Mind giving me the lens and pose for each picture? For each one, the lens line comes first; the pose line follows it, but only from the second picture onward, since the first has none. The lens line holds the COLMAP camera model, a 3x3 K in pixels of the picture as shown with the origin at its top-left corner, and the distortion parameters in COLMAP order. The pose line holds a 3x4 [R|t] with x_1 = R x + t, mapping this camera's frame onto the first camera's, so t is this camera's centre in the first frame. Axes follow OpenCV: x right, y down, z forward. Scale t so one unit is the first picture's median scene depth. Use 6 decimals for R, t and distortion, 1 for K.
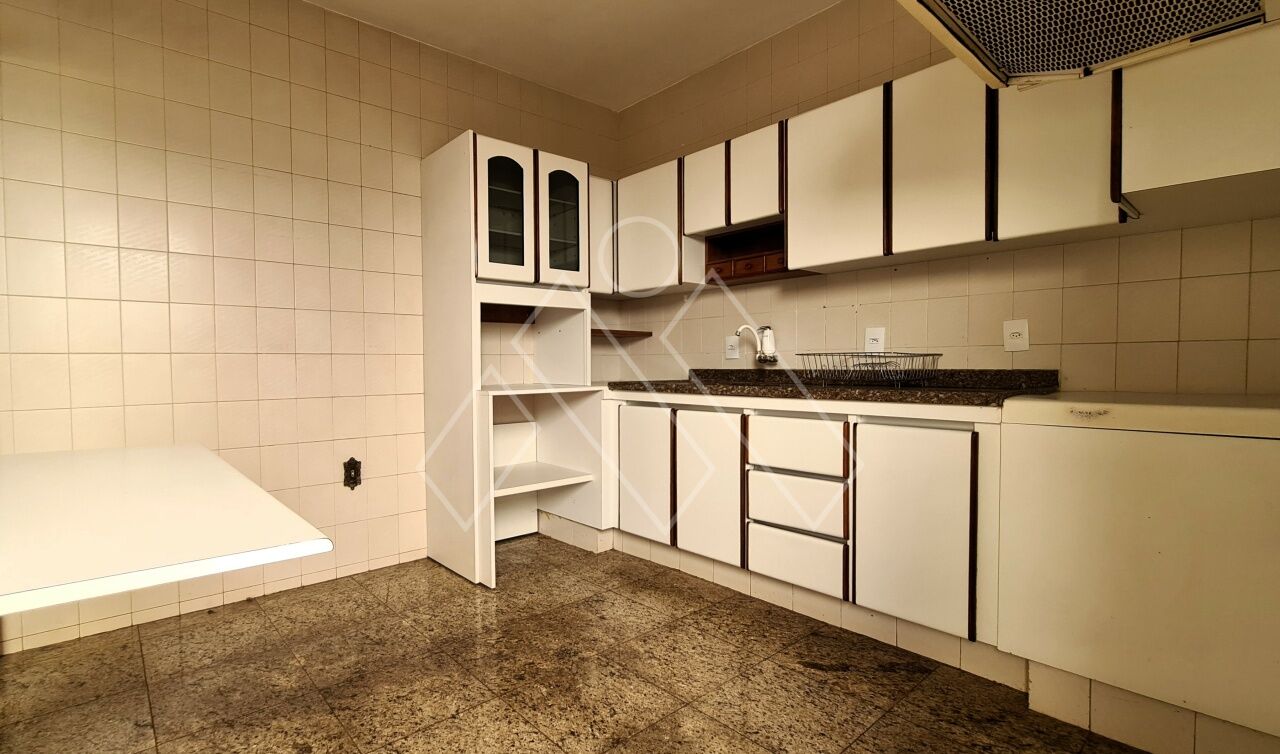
lens RADIAL K [[595.6, 0, 638.1], [0, 595.6, 385.8], [0, 0, 1]] dist [-0.002697, -0.000404]
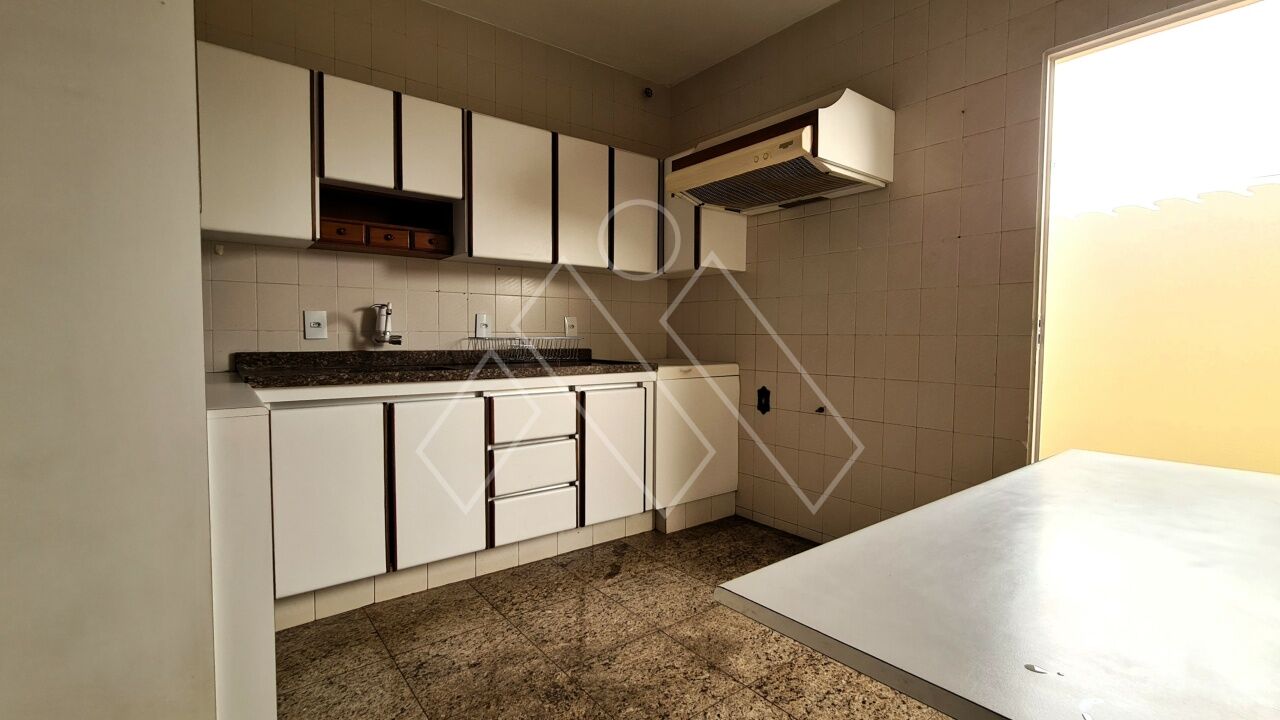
lens RADIAL K [[550.5, 0, 620.2], [0, 550.5, 360.3], [0, 0, 1]] dist [0.001941, -0.000075]
pose [[0.091523, -0.039205, 0.995031, -0.739570], [0.027560, 0.998942, 0.036824, -0.043195], [-0.995421, 0.024053, 0.092507, 0.697046]]
